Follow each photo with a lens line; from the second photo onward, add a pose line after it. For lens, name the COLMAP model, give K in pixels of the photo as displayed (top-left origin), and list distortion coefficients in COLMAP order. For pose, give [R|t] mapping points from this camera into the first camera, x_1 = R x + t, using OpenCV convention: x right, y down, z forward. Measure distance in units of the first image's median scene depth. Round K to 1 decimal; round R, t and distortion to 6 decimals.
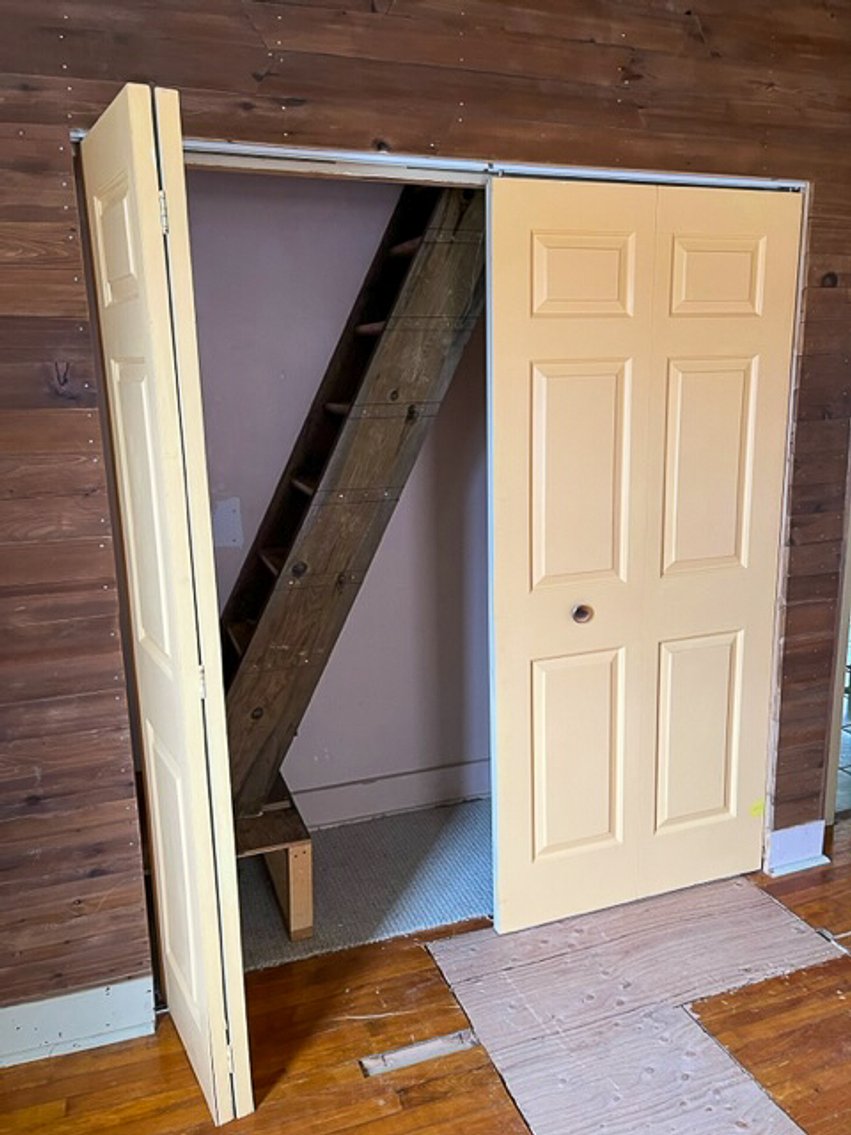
lens RADIAL K [[860.2, 0, 425.5], [0, 860.2, 567.5], [0, 0, 1]] dist [0.068733, -0.097900]
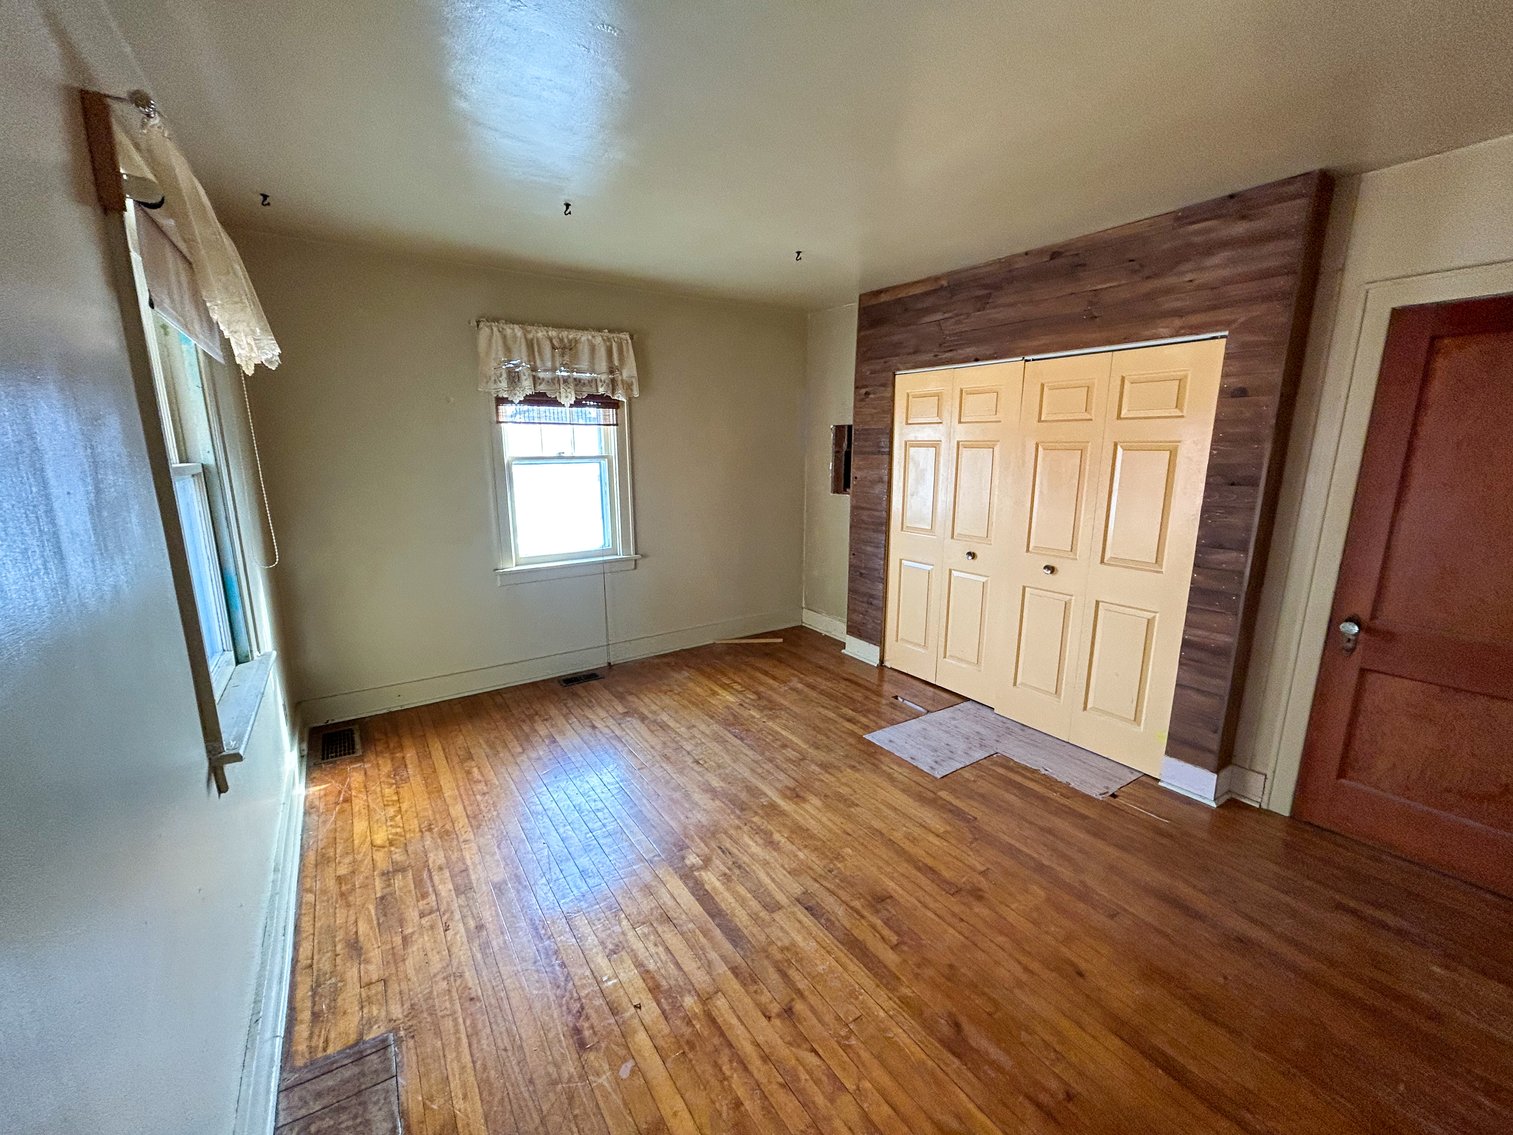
lens RADIAL K [[606.6, 0, 756.5], [0, 606.6, 567.5], [0, 0, 1]] dist [0.000403, 0.000017]
pose [[0.252228, 0.204148, -0.945888, 1.417524], [-0.234953, 0.961162, 0.144792, 0.005863], [0.938711, 0.185718, 0.290397, -0.033342]]
